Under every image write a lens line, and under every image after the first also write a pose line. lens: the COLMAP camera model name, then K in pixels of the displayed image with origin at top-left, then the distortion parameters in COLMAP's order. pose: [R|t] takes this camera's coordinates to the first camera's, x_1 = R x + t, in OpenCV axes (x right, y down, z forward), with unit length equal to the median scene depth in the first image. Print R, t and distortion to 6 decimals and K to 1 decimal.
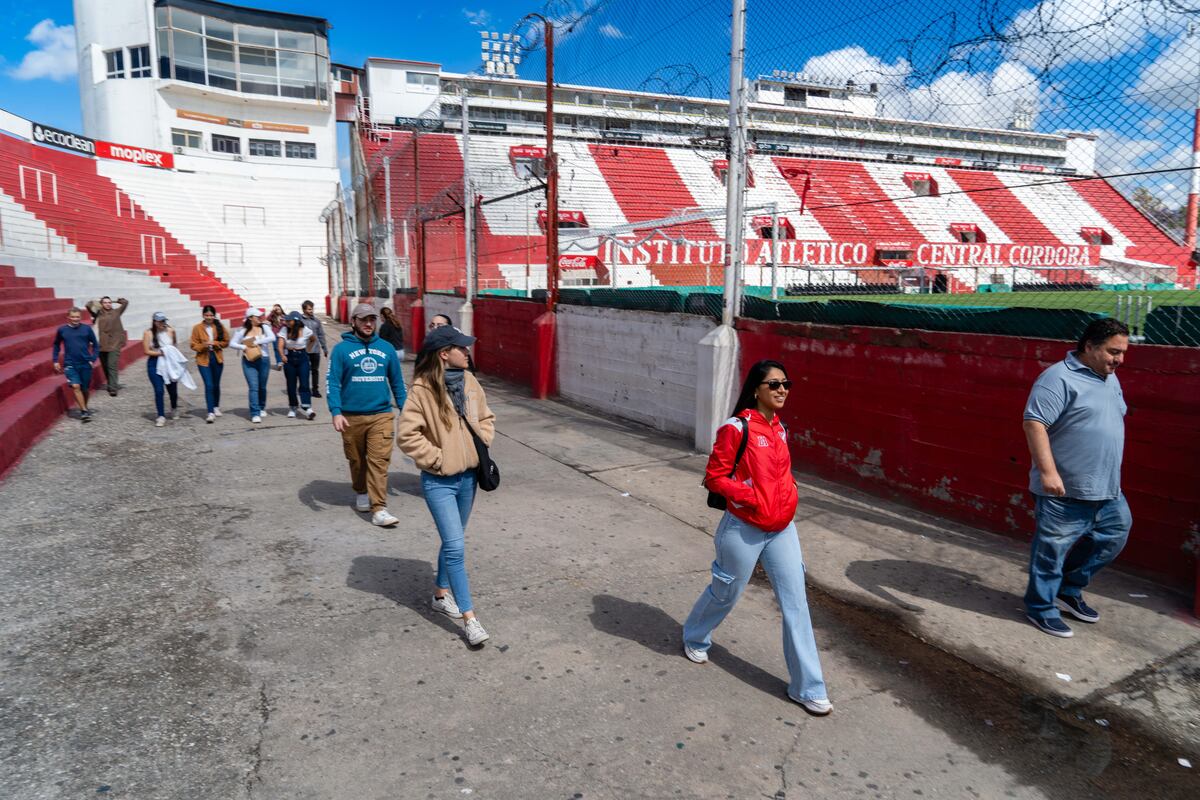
lens RADIAL K [[793.1, 0, 583.6], [0, 793.1, 395.1], [0, 0, 1]] dist [-0.032011, 0.005624]
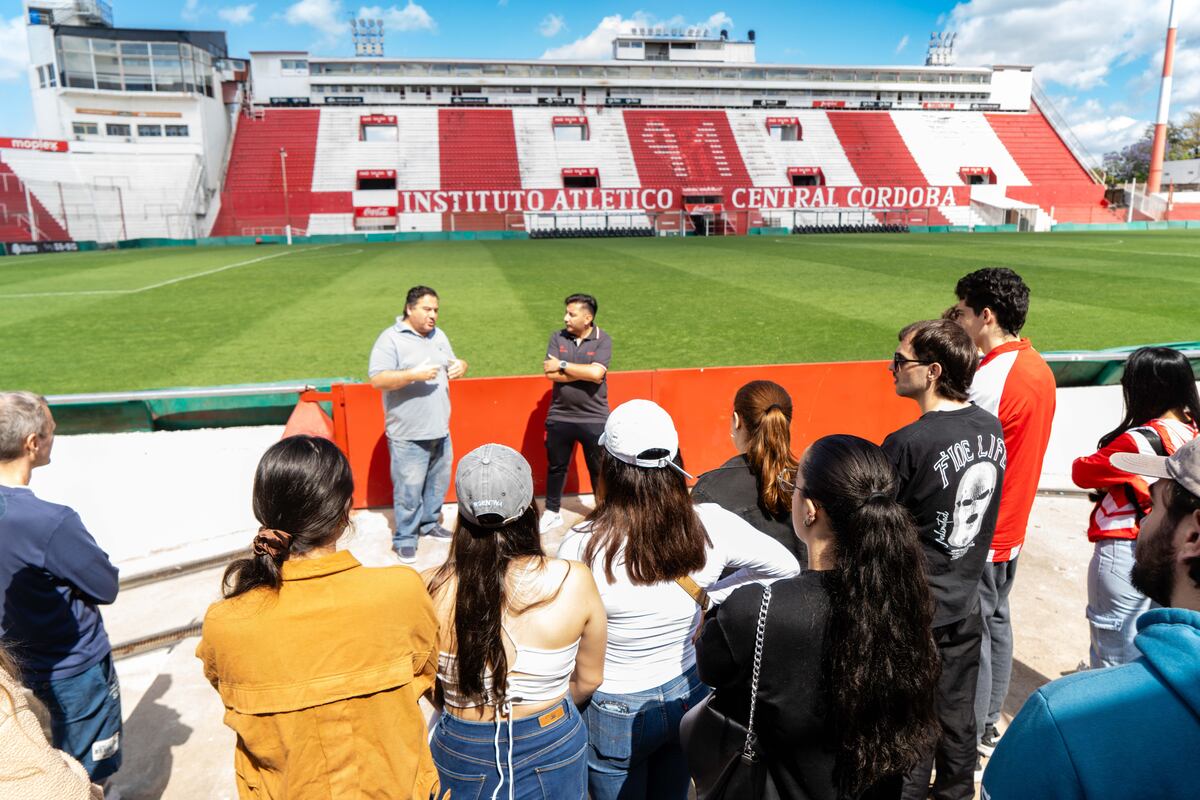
lens RADIAL K [[793.1, 0, 583.6], [0, 793.1, 395.1], [0, 0, 1]] dist [-0.032011, 0.005624]
pose [[0.965277, 0.052527, -0.255892, 0.603815], [-0.031914, 0.995950, 0.084051, 0.005207], [0.259271, -0.072966, 0.963044, -0.130904]]
